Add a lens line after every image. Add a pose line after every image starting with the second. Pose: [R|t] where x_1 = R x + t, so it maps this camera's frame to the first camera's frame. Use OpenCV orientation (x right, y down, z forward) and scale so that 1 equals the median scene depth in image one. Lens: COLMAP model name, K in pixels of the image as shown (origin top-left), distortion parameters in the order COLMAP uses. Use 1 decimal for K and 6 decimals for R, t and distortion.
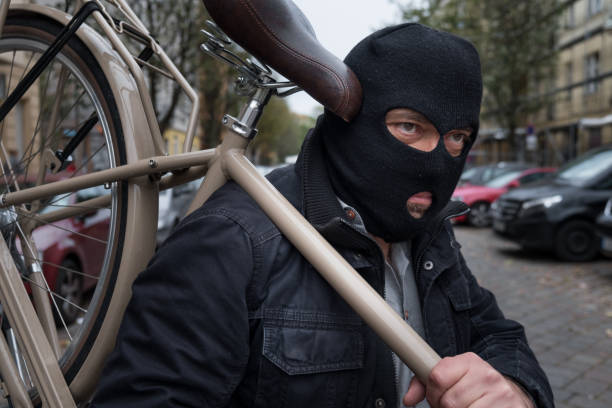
lens RADIAL K [[468.4, 0, 306.0], [0, 468.4, 204.0], [0, 0, 1]] dist [-0.034801, -0.003099]
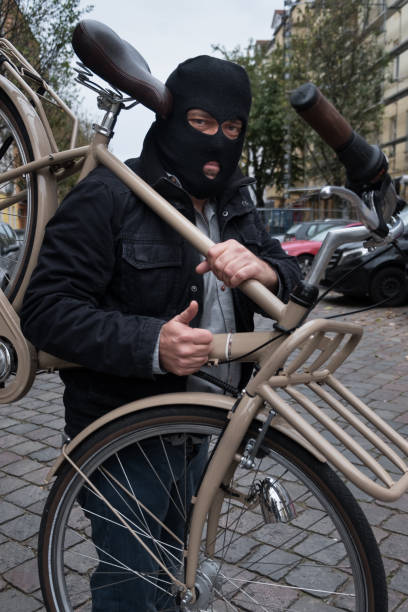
lens RADIAL K [[516.7, 0, 206.1], [0, 516.7, 326.2], [0, 0, 1]] dist [0.001748, -0.005002]
pose [[0.989200, -0.037907, 0.141588, -0.058355], [0.025475, 0.995741, 0.088603, 0.350071], [-0.144344, -0.084039, 0.985953, -0.819426]]
